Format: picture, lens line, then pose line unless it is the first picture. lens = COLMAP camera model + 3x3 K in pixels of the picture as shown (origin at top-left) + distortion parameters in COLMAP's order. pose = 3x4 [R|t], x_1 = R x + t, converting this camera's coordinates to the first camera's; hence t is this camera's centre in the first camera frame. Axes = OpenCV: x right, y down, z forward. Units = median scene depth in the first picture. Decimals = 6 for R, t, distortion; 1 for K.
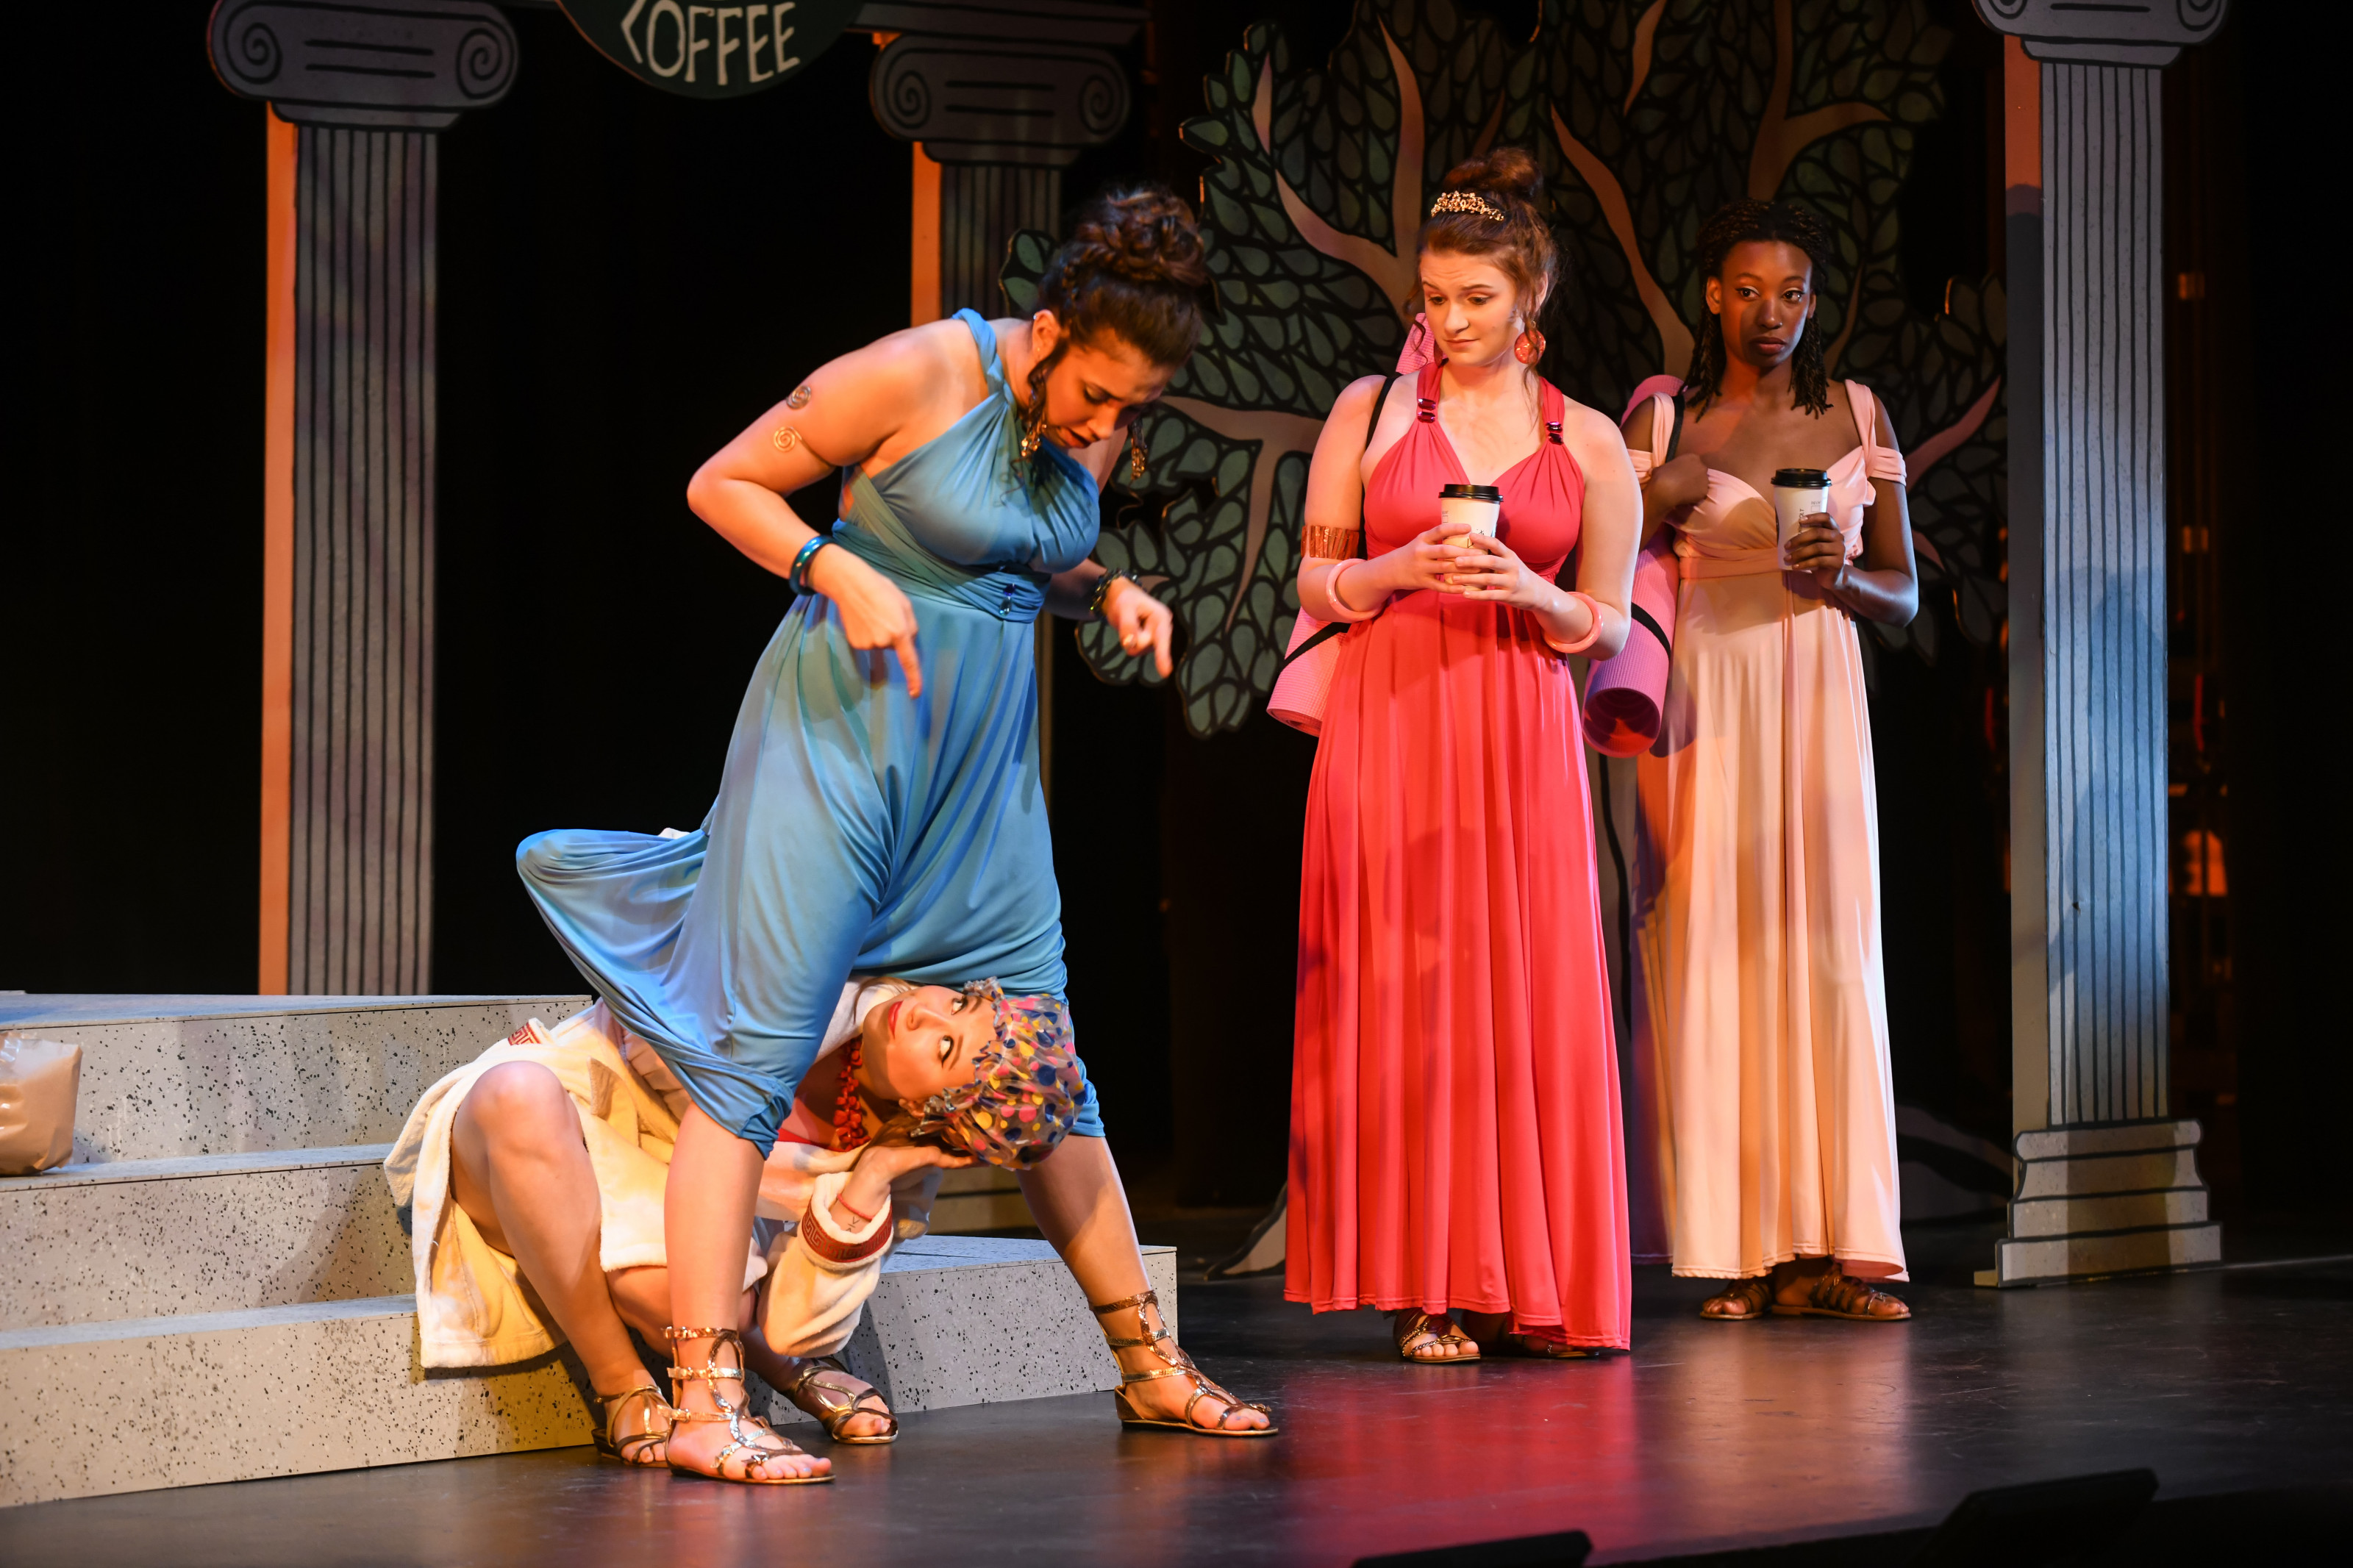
lens RADIAL K [[8136.4, 0, 1176.5], [0, 8136.4, 782.3], [0, 0, 1]] dist [0.424469, 0.000000]
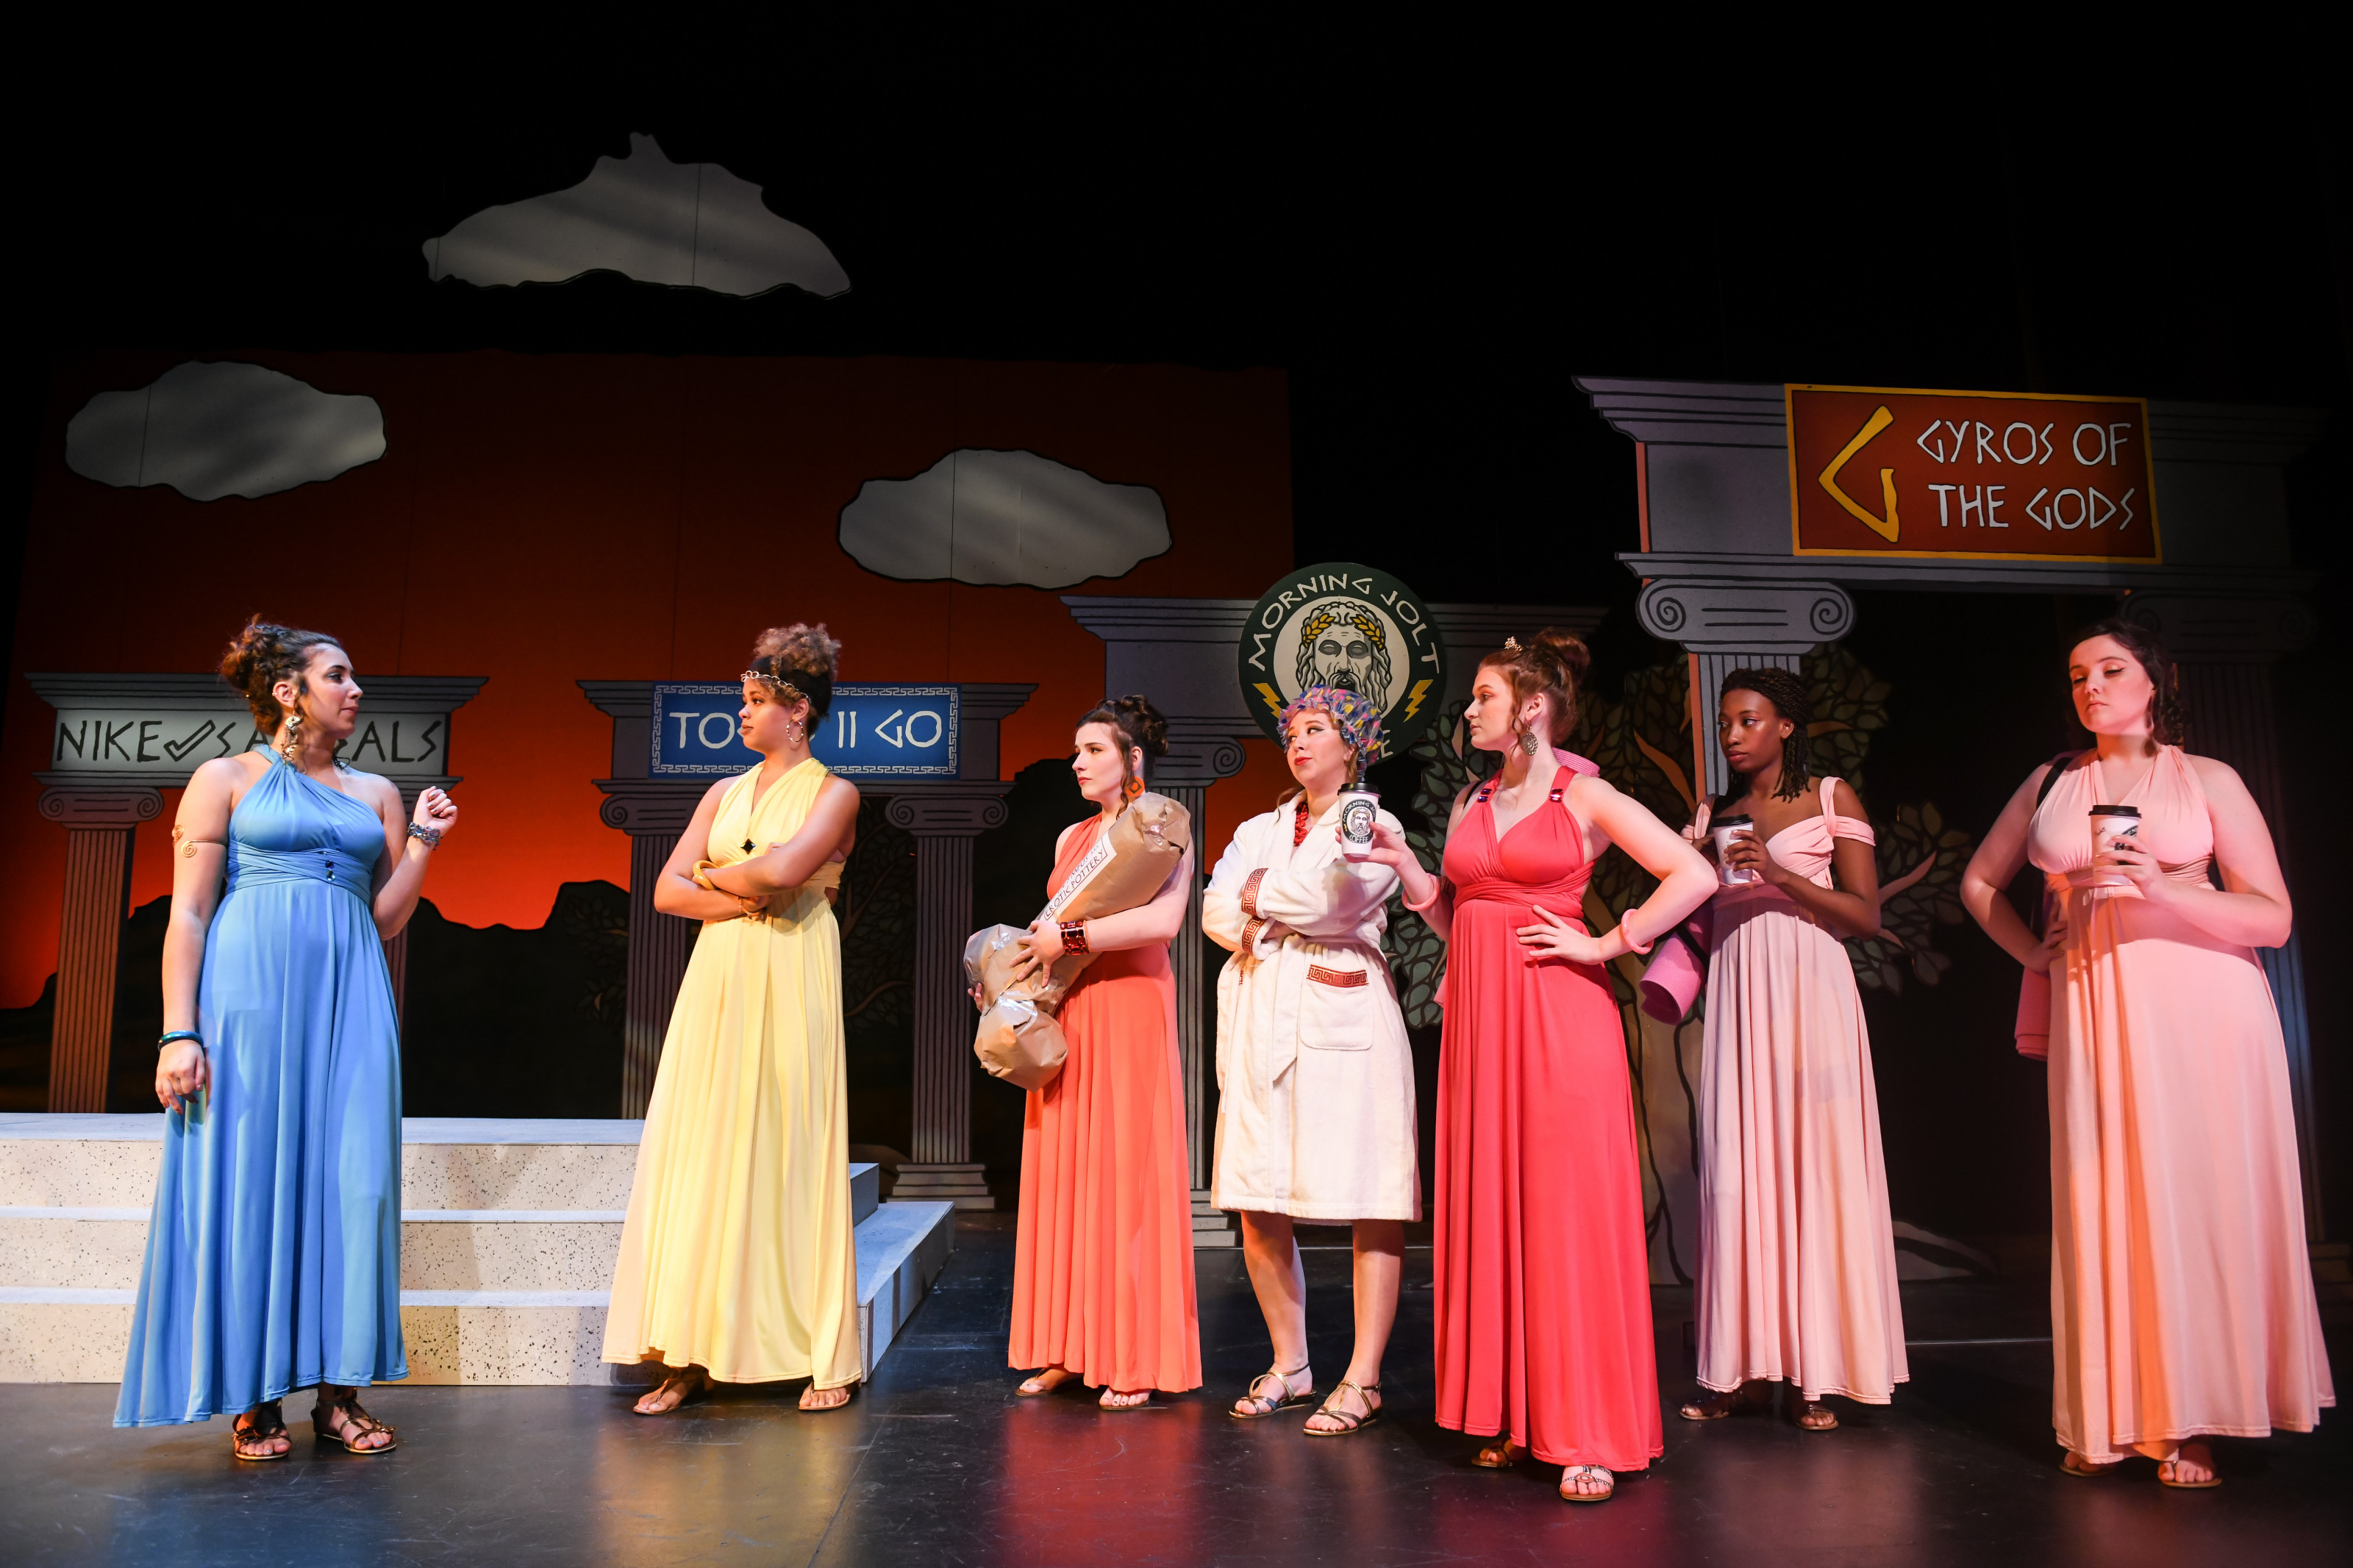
lens RADIAL K [[1628.5, 0, 1176.5], [0, 1628.5, 785.4], [0, 0, 1]] dist [-0.048750, -0.000899]
pose [[0.746006, -0.091783, -0.659584, 0.232778], [-0.016101, 0.987681, -0.155649, -0.001099], [0.665745, 0.126735, 0.735338, 0.607494]]
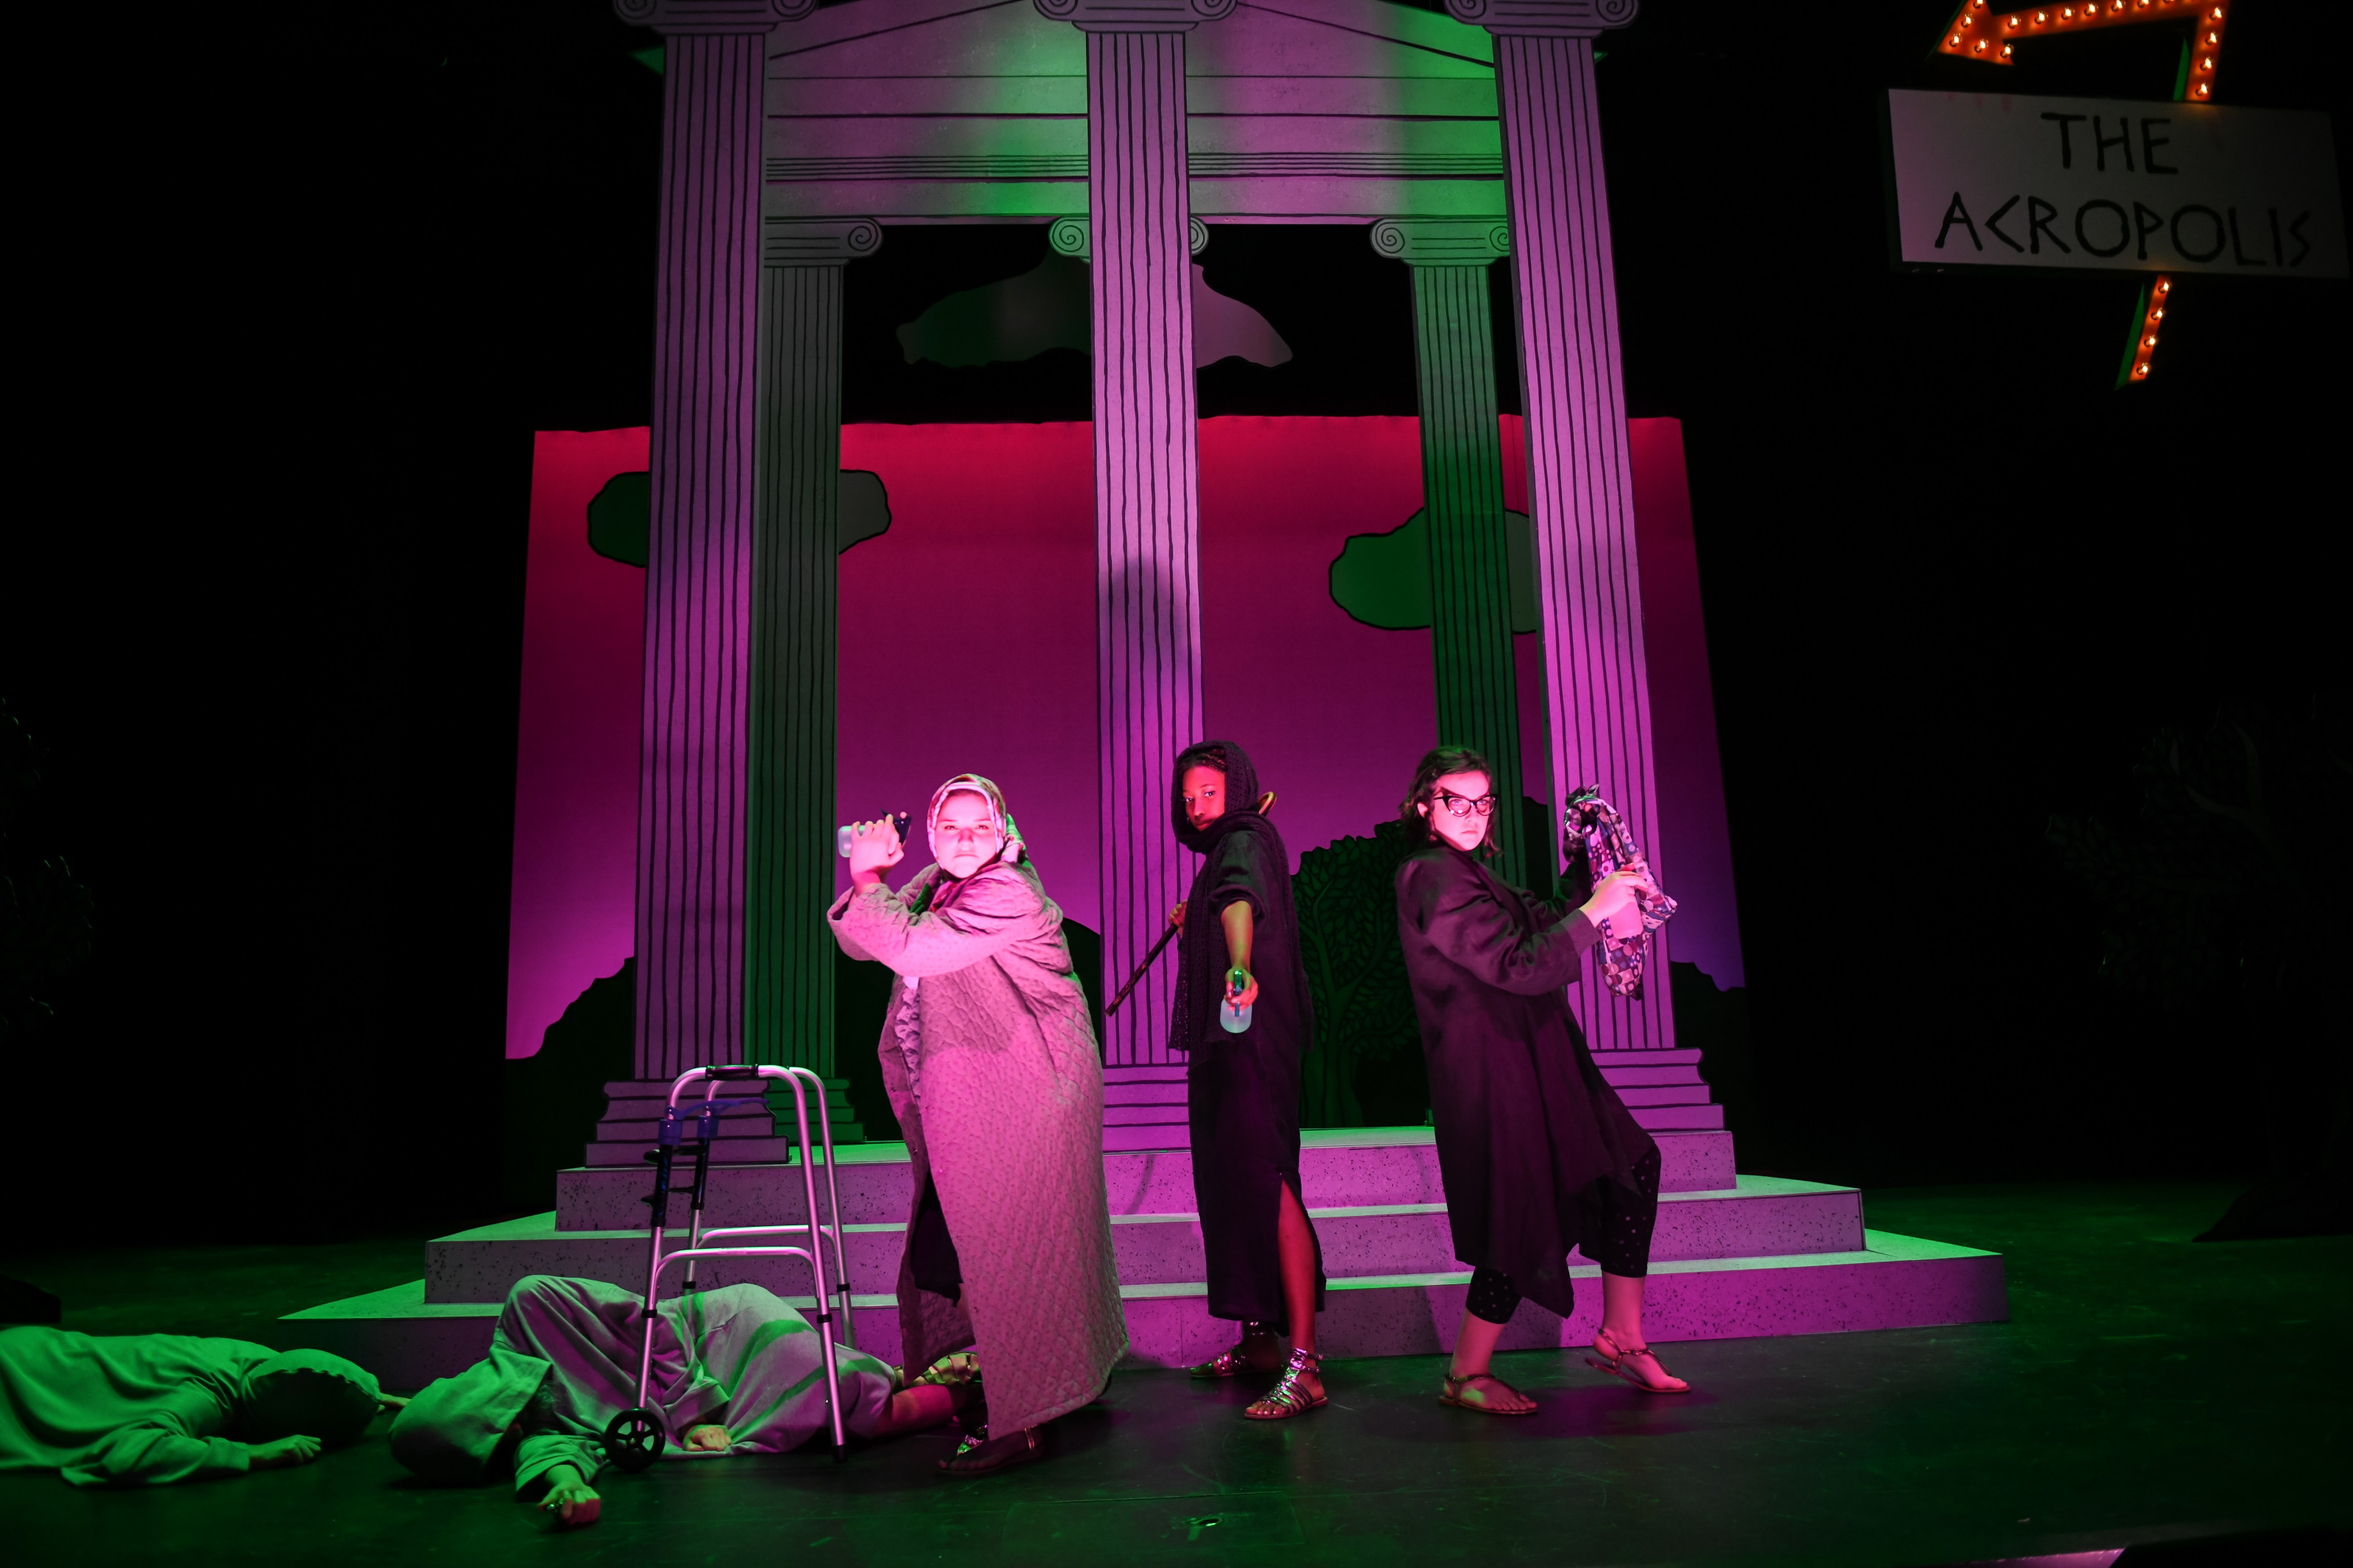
lens RADIAL K [[1628.5, 0, 1176.4], [0, 1628.5, 783.2], [0, 0, 1]] dist [-0.048750, -0.000899]
pose [[0.729953, -0.137079, -0.669611, 0.117889], [0.019589, 0.983476, -0.179976, 0.005841], [0.683217, 0.118257, 0.720576, 0.446747]]
